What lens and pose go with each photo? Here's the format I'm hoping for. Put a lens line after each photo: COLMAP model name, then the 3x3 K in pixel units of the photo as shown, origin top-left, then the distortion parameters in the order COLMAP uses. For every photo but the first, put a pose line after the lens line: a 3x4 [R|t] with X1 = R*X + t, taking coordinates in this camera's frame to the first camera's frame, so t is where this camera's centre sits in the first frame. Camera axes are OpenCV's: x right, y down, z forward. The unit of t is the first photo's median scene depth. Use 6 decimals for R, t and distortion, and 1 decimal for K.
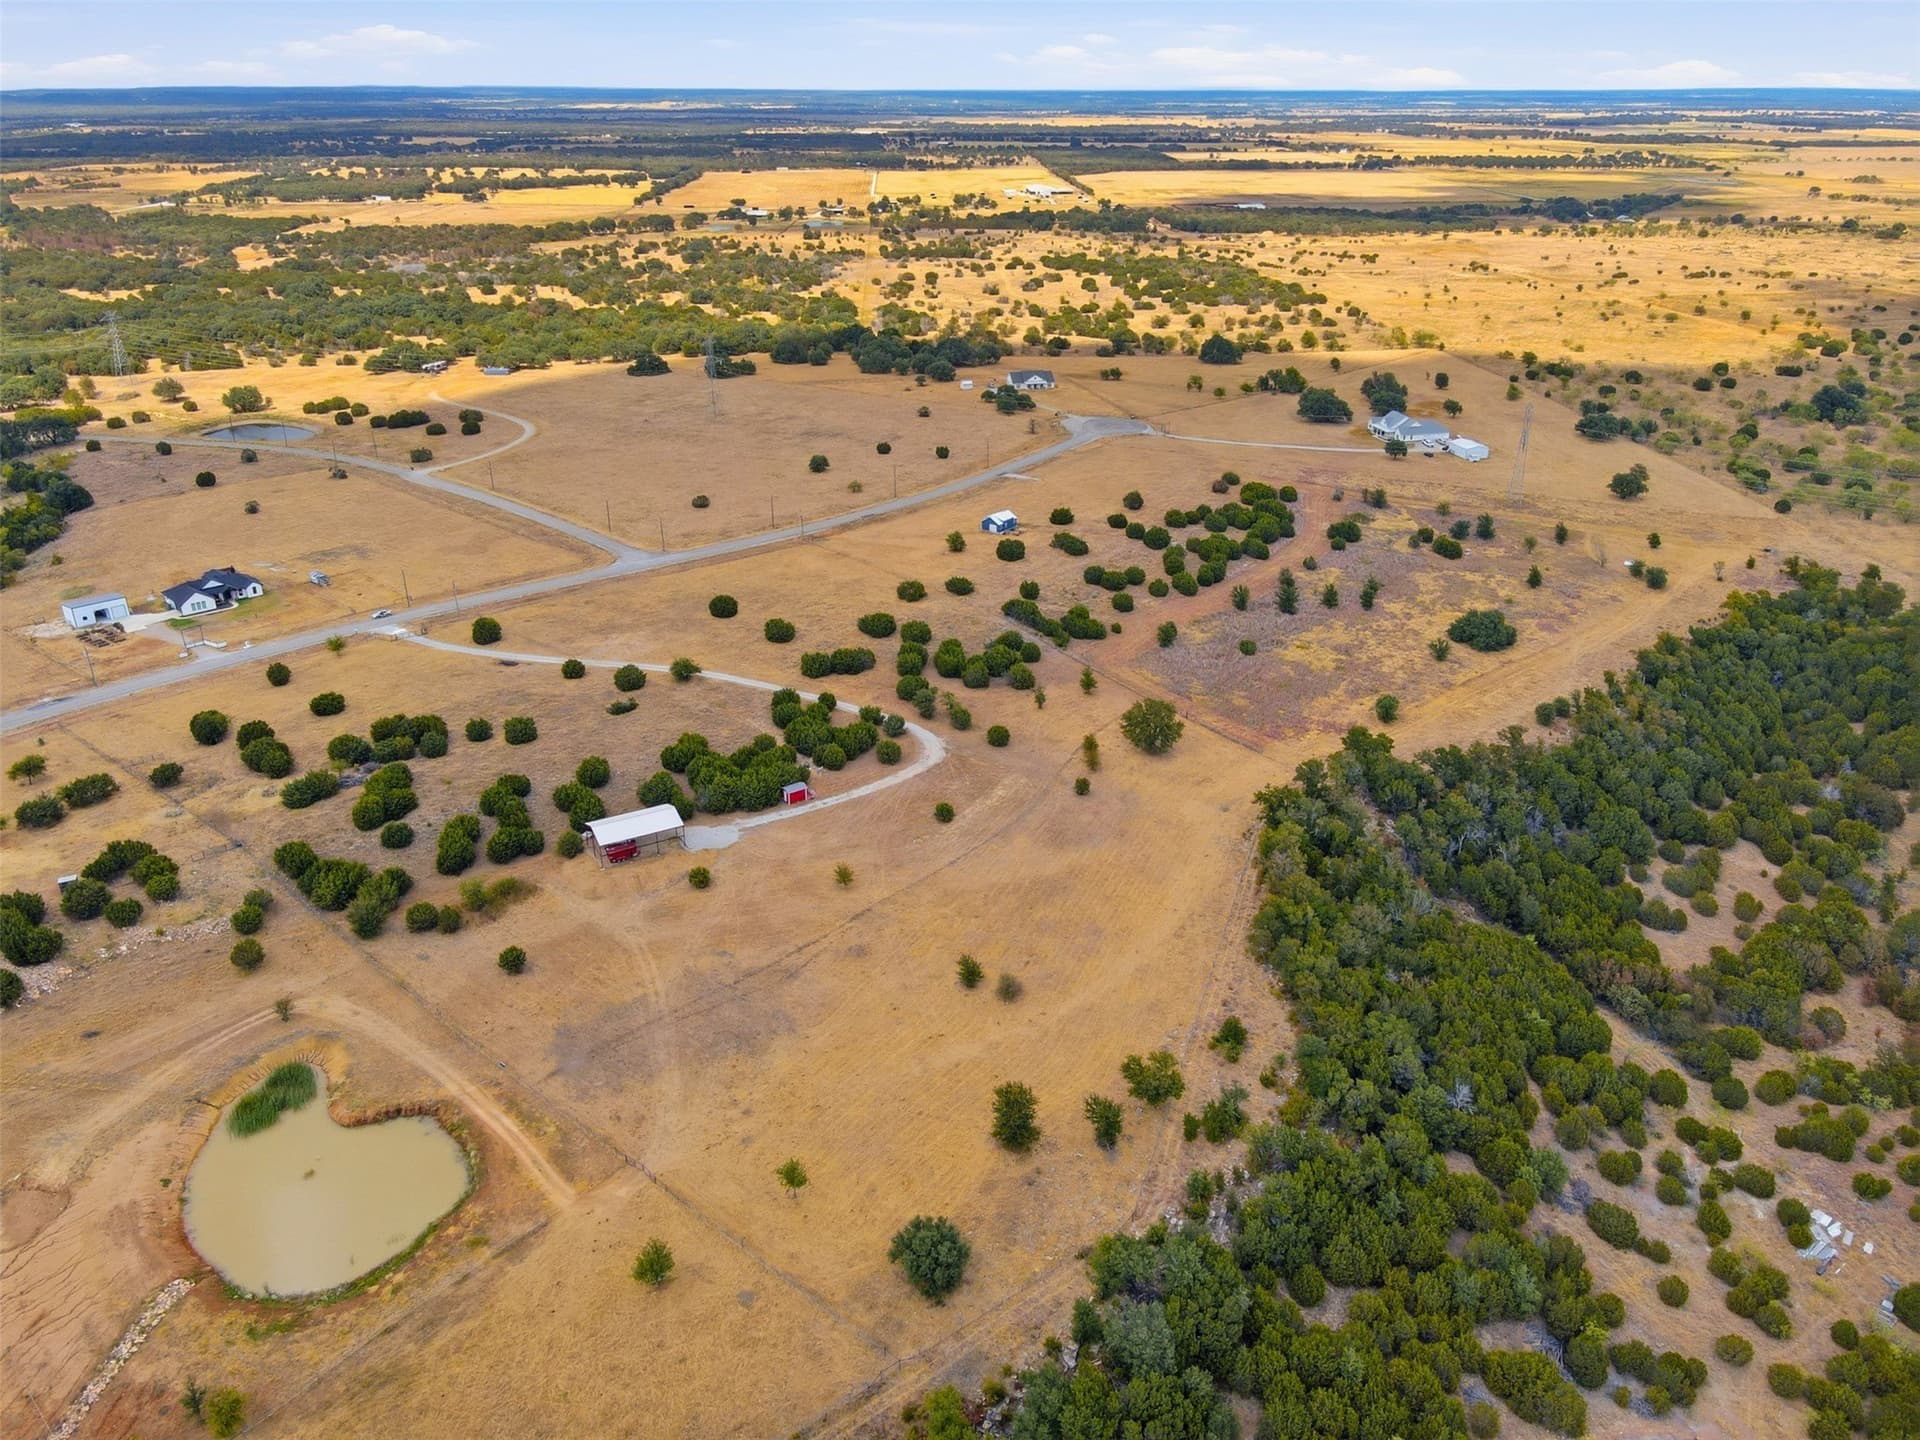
lens RADIAL K [[1409.4, 0, 992.7], [0, 1409.4, 763.6], [0, 0, 1]] dist [0.017544, 0.000035]
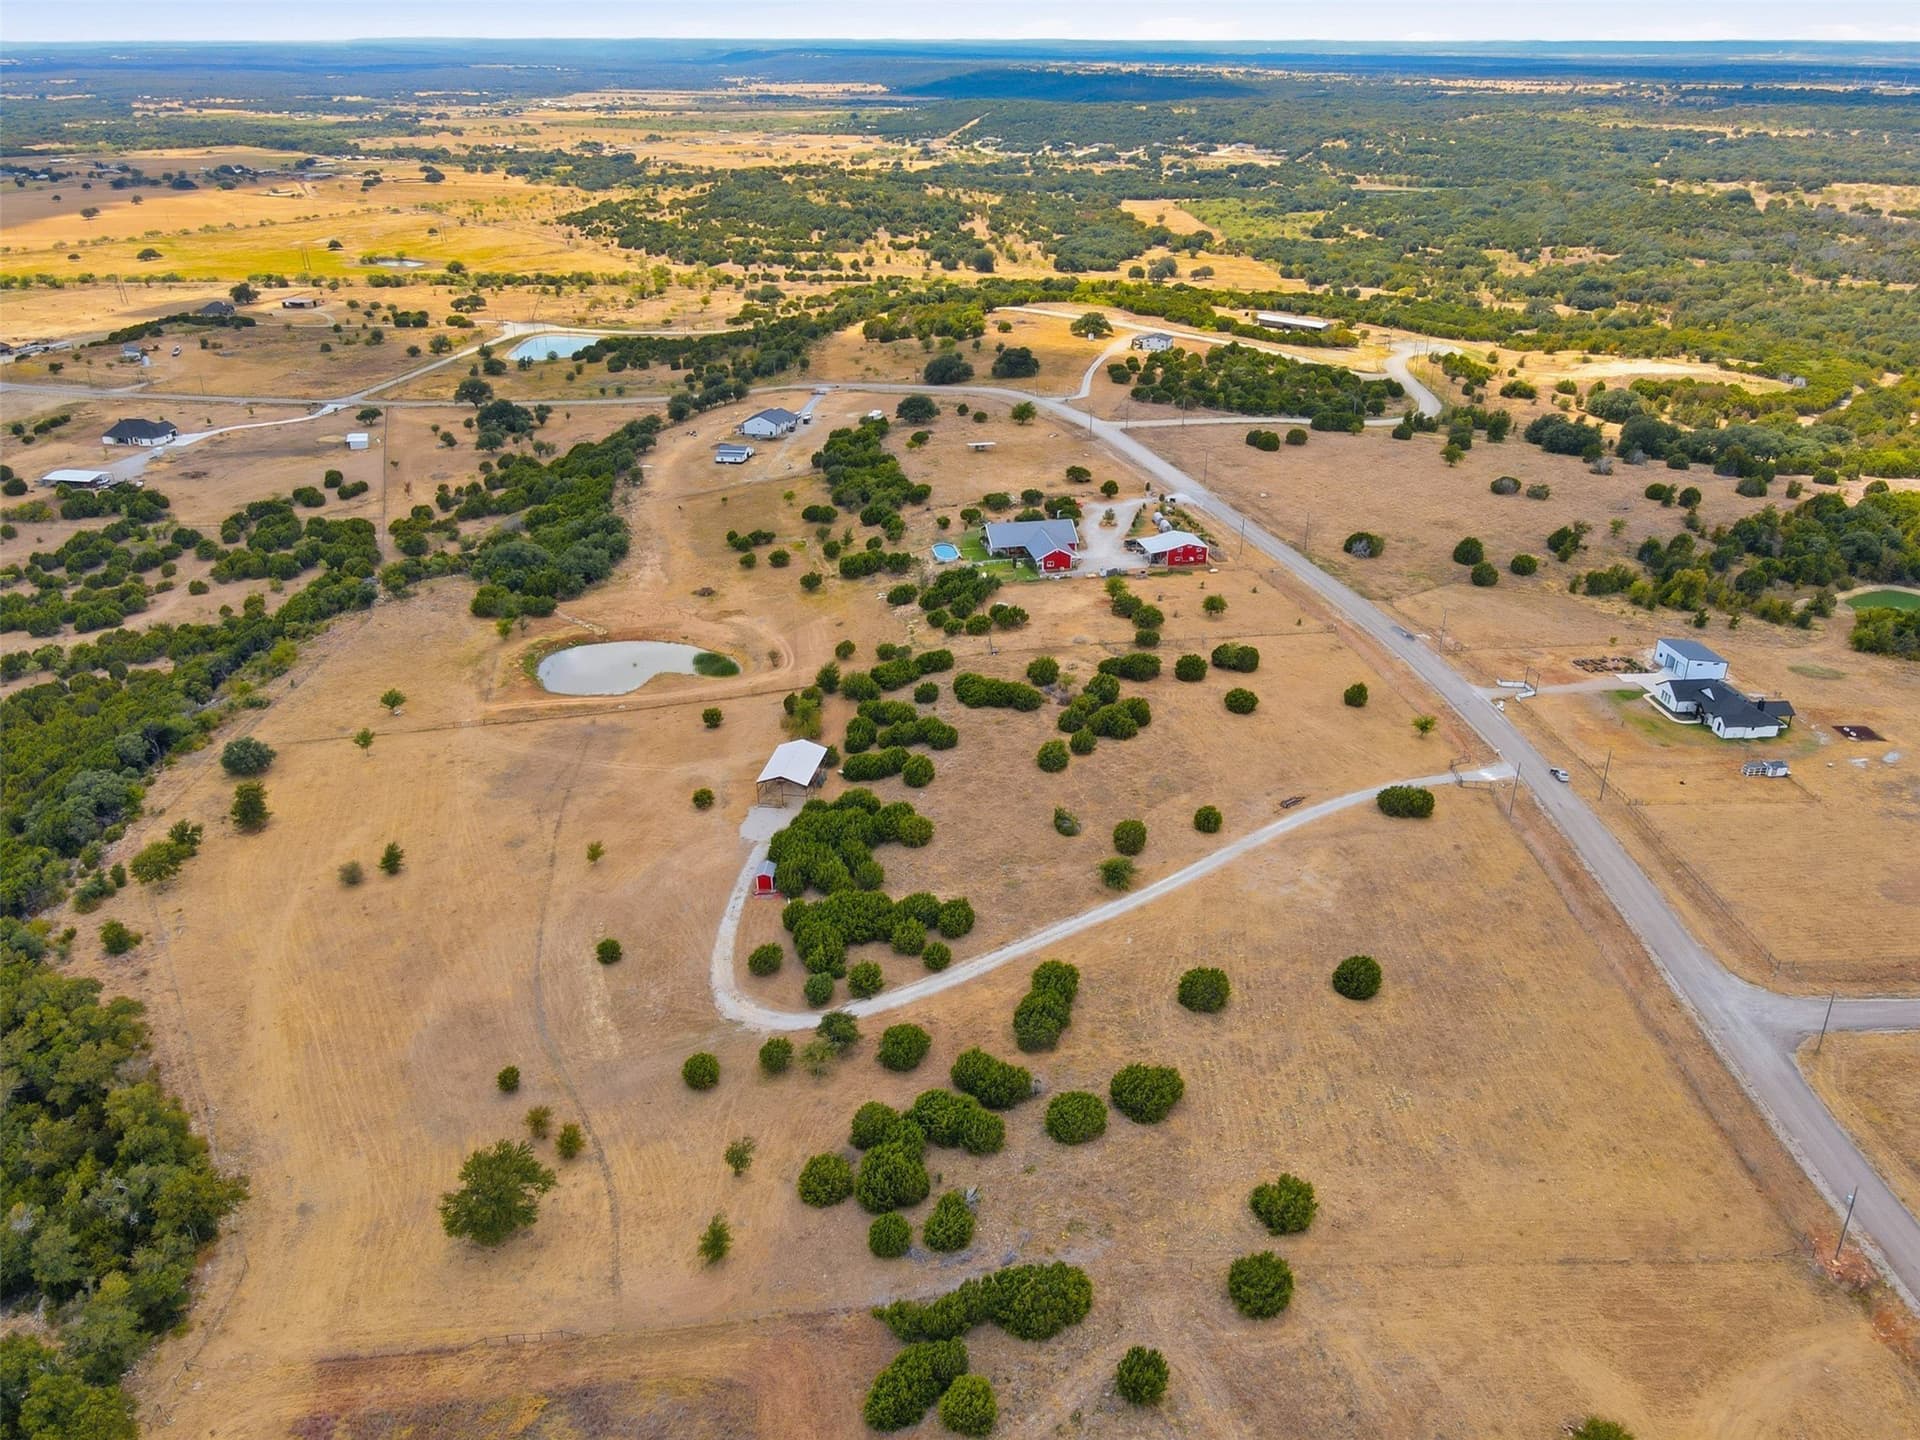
lens RADIAL K [[1434.2, 0, 971.0], [0, 1434.2, 744.4], [0, 0, 1]] dist [0.014558, 0.005137]
pose [[-0.633593, 0.343766, -0.693098, 0.335799], [-0.341234, 0.679844, 0.649131, -0.601121], [0.694348, 0.647794, -0.313440, 1.217444]]
